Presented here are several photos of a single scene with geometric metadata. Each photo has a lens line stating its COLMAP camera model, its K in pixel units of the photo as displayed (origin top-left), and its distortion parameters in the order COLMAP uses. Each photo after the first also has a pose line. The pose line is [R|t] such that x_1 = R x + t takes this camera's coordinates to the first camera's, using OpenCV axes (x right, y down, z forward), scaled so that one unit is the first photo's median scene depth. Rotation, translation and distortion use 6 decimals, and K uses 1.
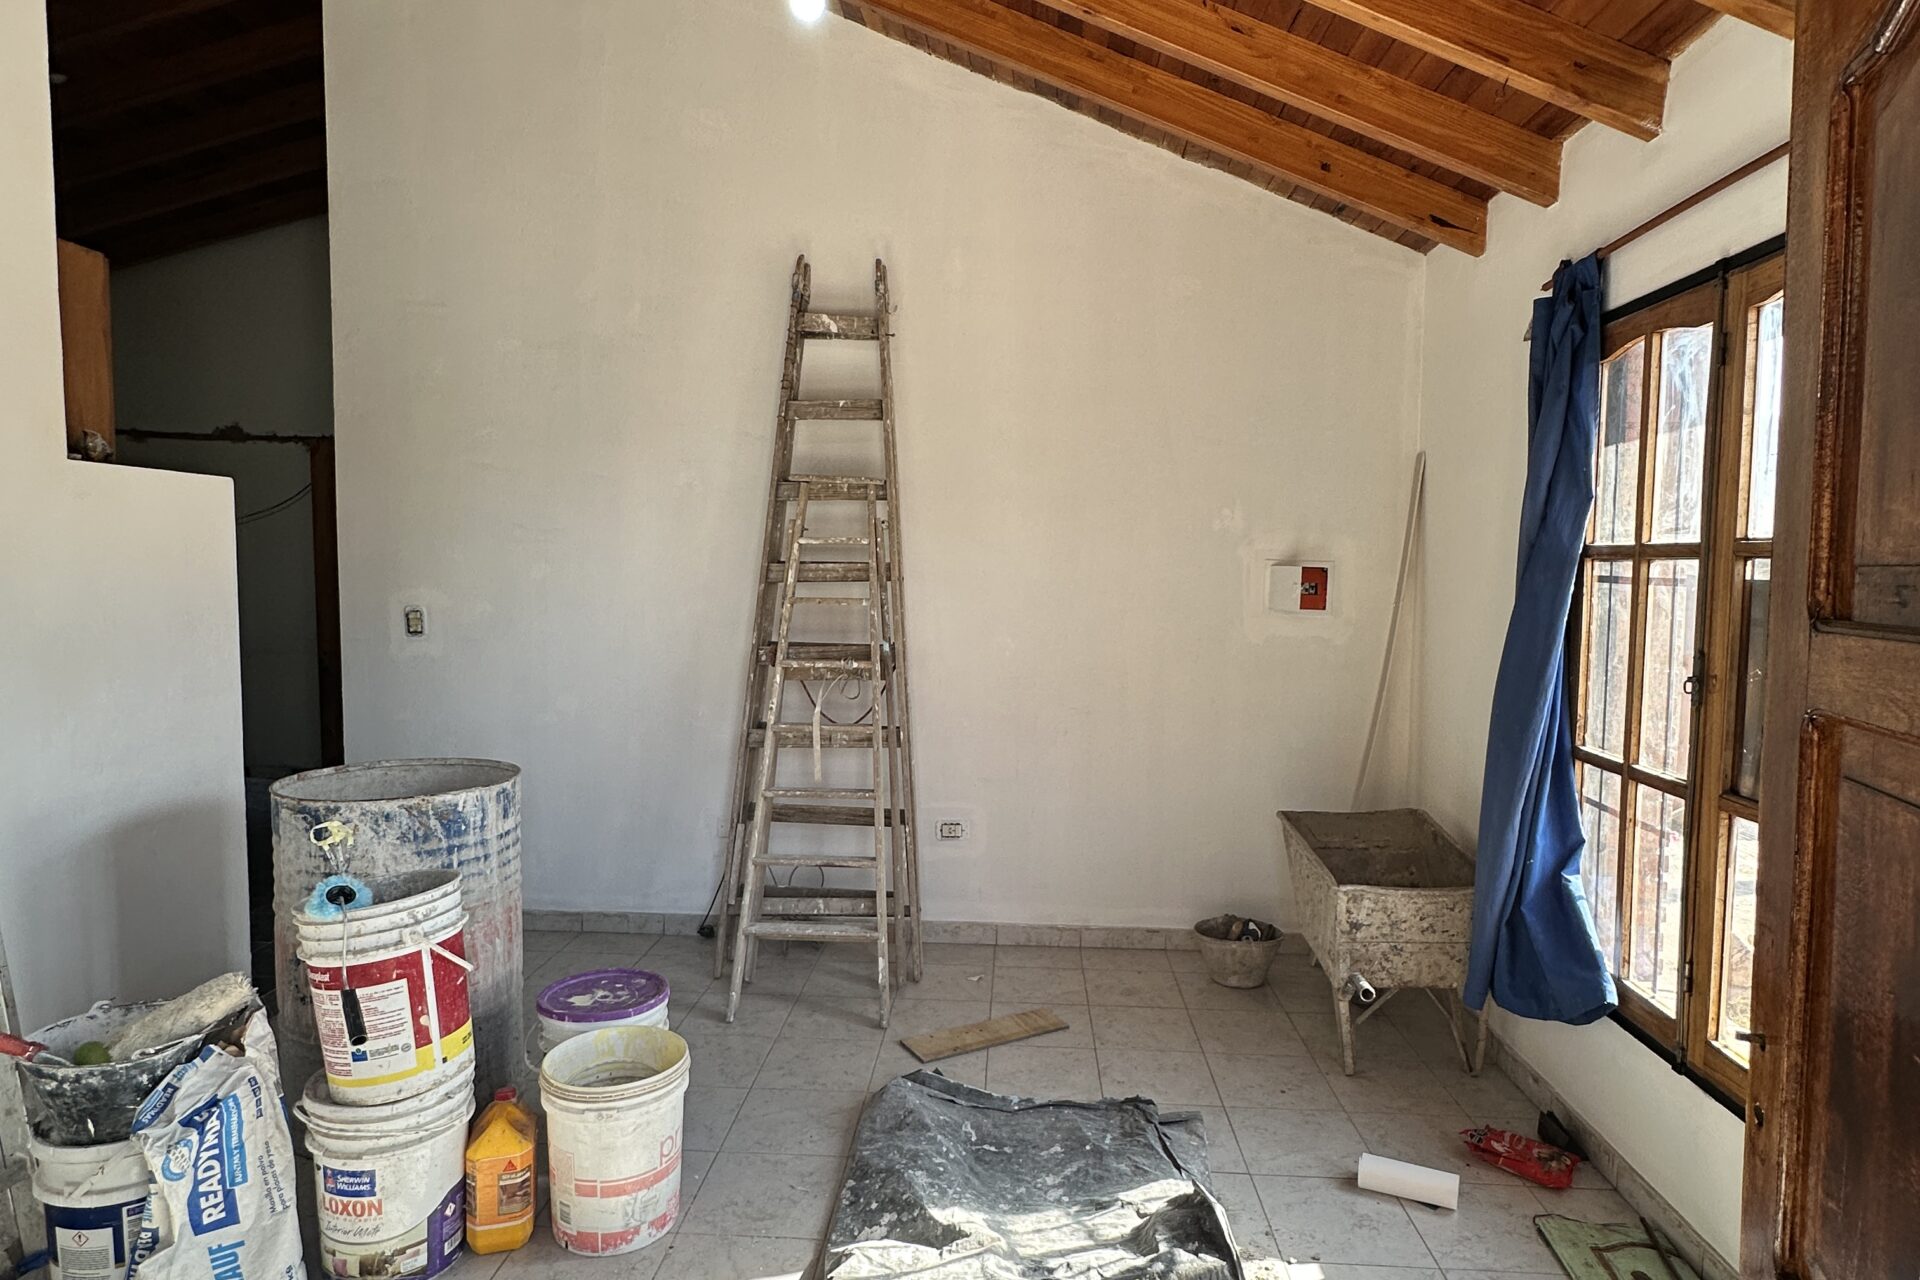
lens RADIAL K [[1066.5, 0, 959.4], [0, 1066.5, 639.5], [0, 0, 1]] dist [0.001901, 0.001830]
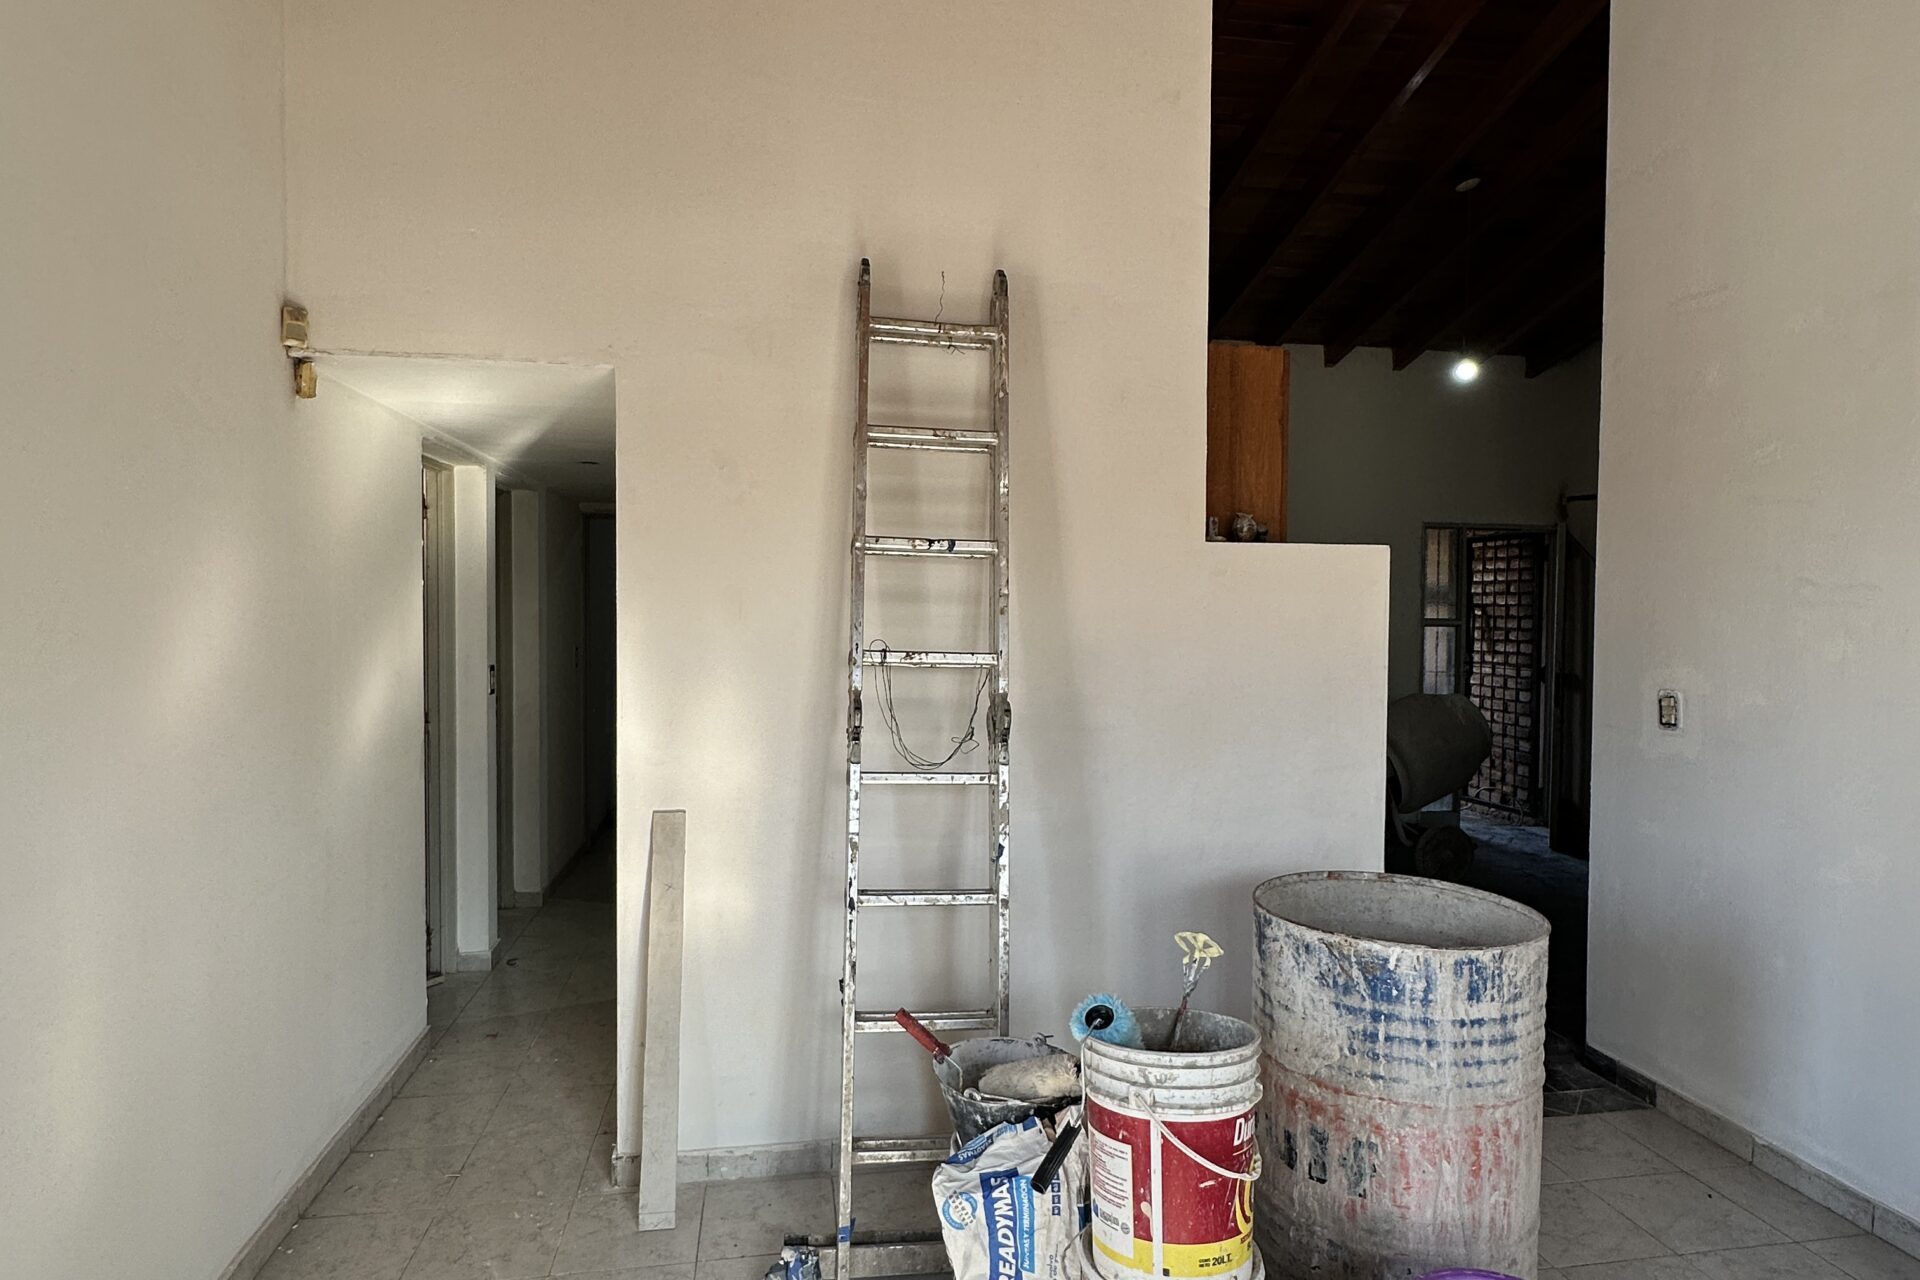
lens RADIAL K [[1066.5, 0, 957.2], [0, 1066.5, 639.1], [0, 0, 1]] dist [0.001901, 0.001830]
pose [[0.224393, 0.021511, -0.974261, 0.204682], [-0.071789, 0.997405, 0.005487, -0.057890], [0.971851, 0.068710, 0.225355, 0.526423]]
